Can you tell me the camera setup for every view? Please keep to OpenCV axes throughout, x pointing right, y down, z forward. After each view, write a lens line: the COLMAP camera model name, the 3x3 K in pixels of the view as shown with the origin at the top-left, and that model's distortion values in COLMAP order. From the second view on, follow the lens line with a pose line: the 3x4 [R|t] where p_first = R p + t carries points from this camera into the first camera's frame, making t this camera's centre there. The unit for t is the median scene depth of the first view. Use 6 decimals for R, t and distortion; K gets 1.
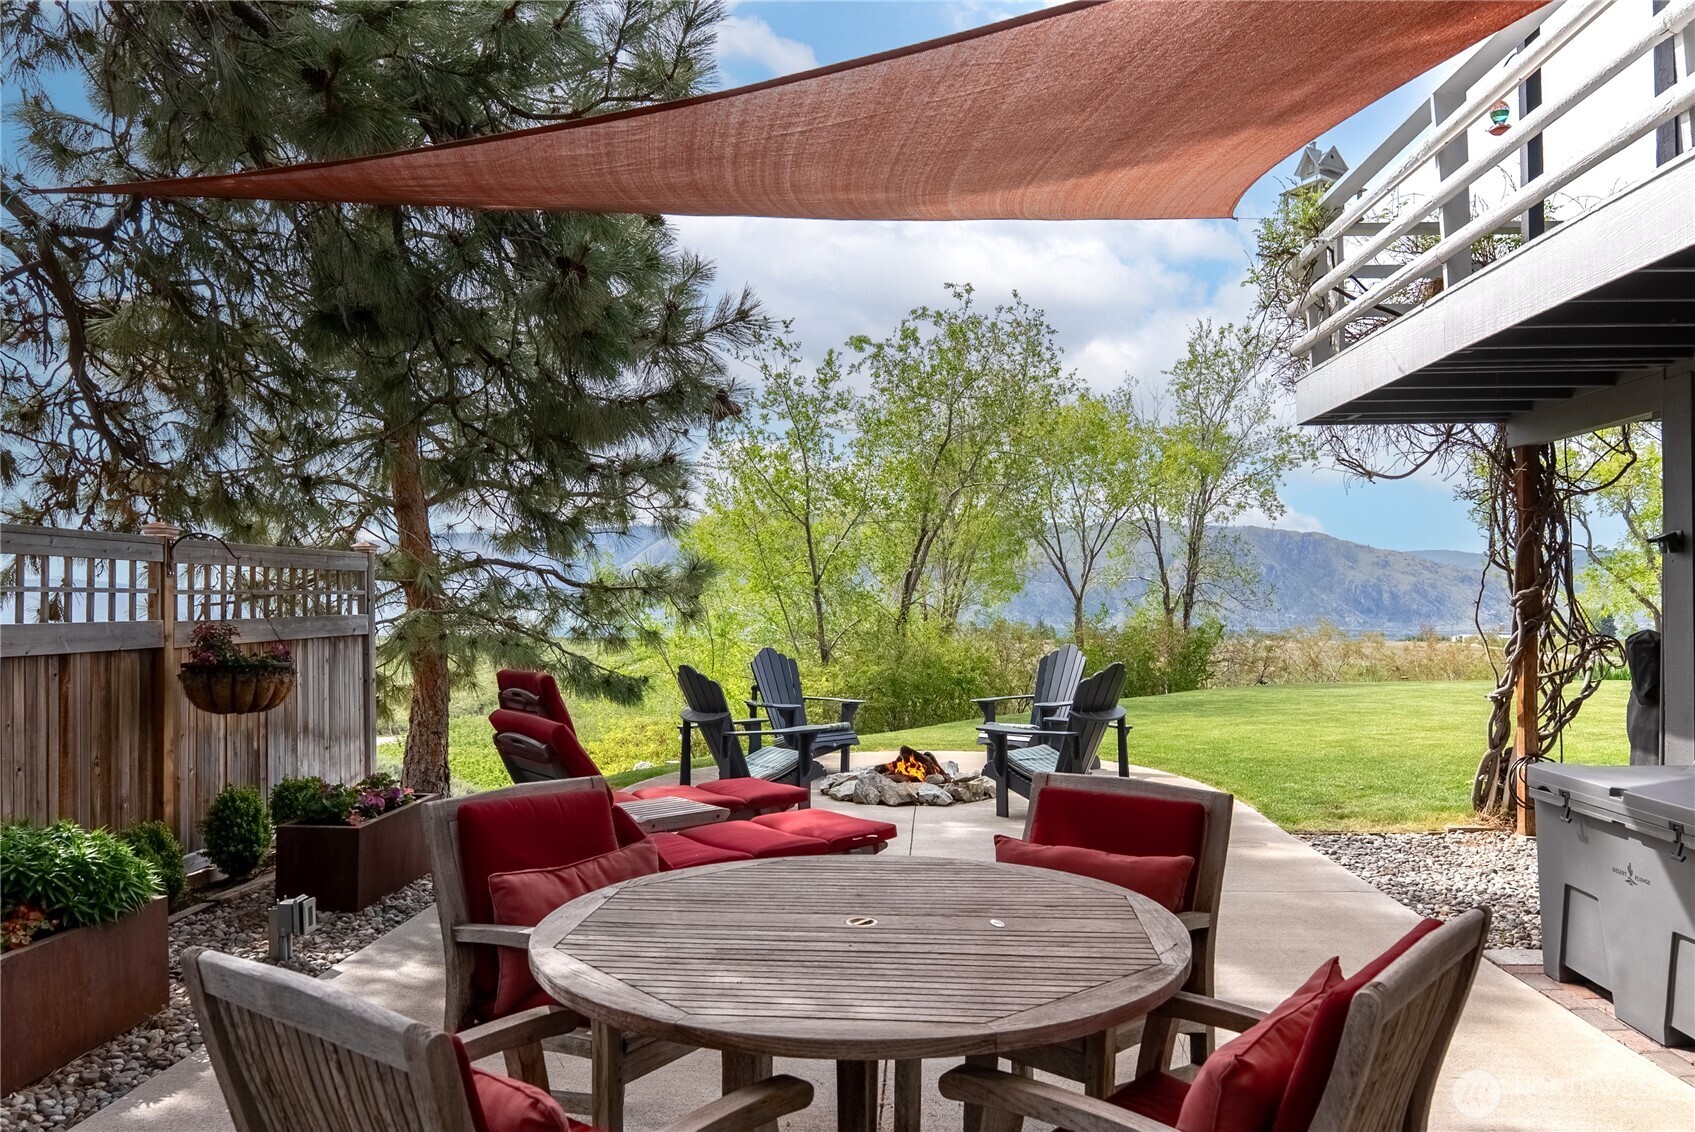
lens RADIAL K [[1153.7, 0, 845.7], [0, 1153.7, 577.6], [0, 0, 1]] dist [-0.009083, 0.000401]
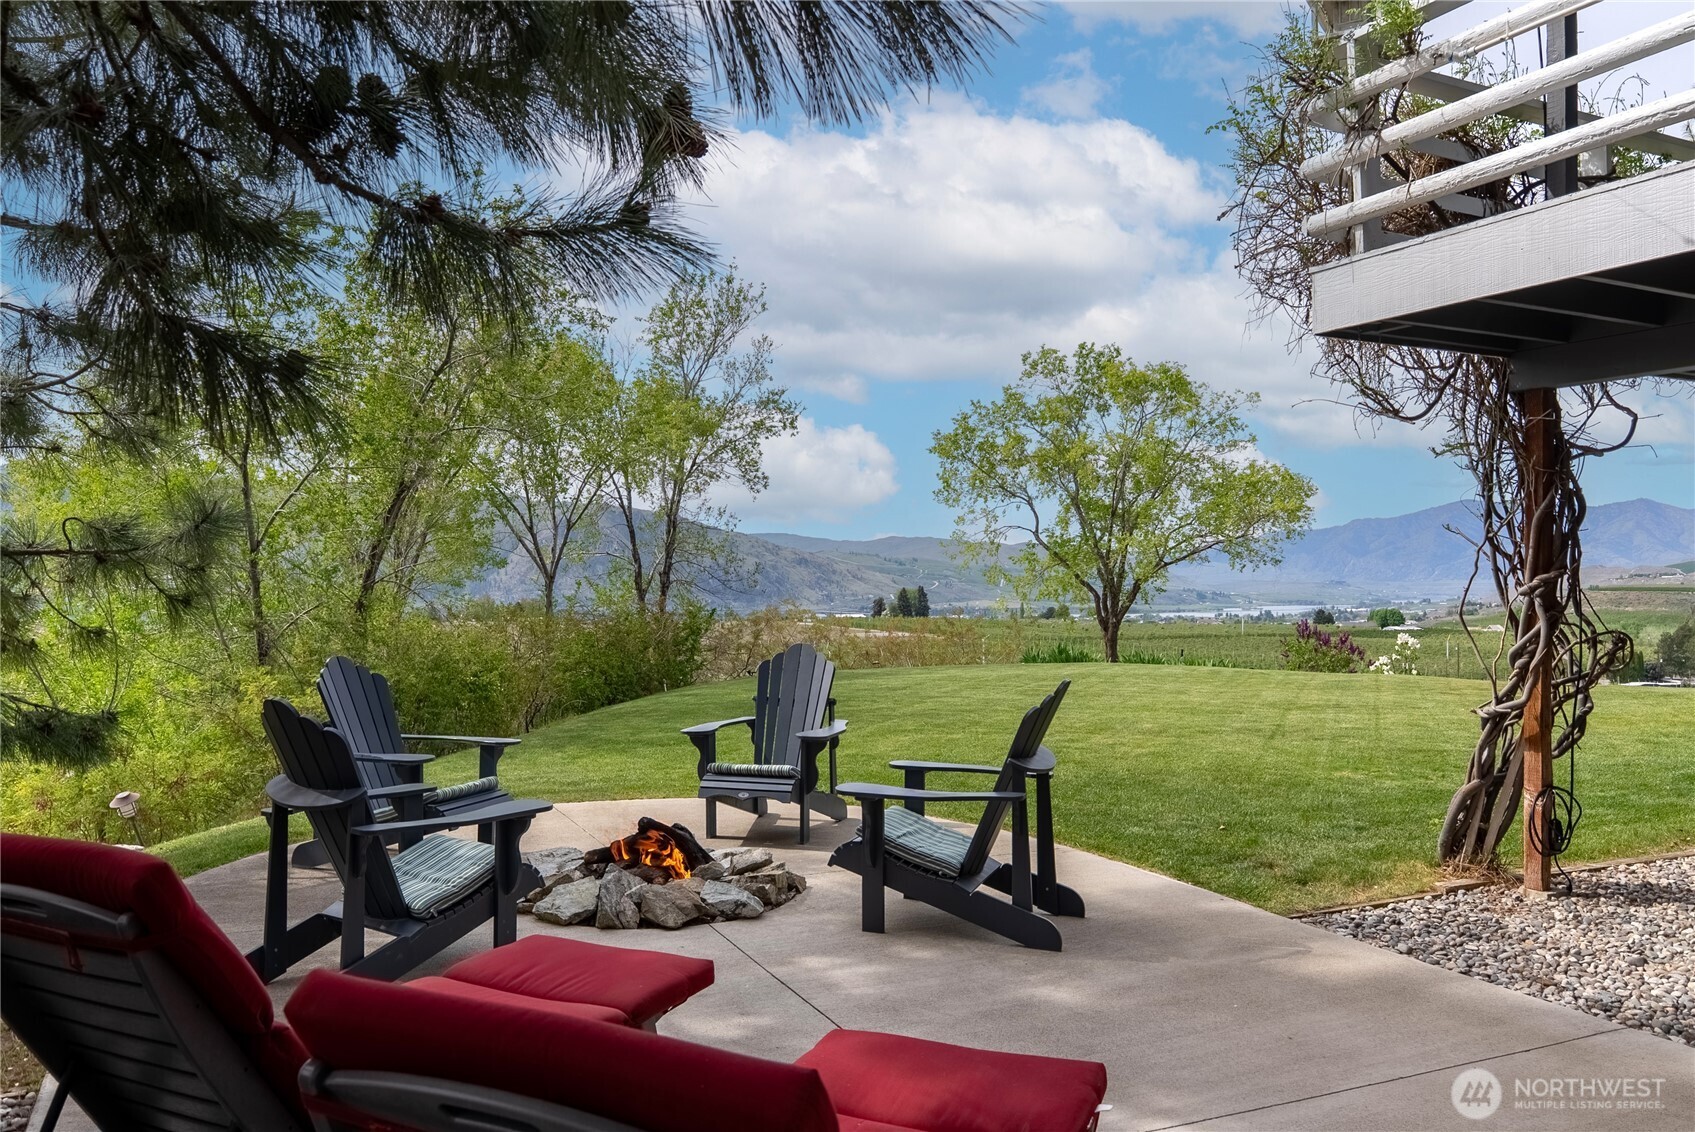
lens RADIAL K [[1280.1, 0, 849.1], [0, 1280.1, 563.6], [0, 0, 1]] dist [-0.028409, 0.002433]
pose [[0.880511, 0.016191, 0.473749, -0.185638], [-0.020085, 0.999793, 0.003159, 0.006101], [-0.473600, -0.012297, 0.880654, 0.363557]]
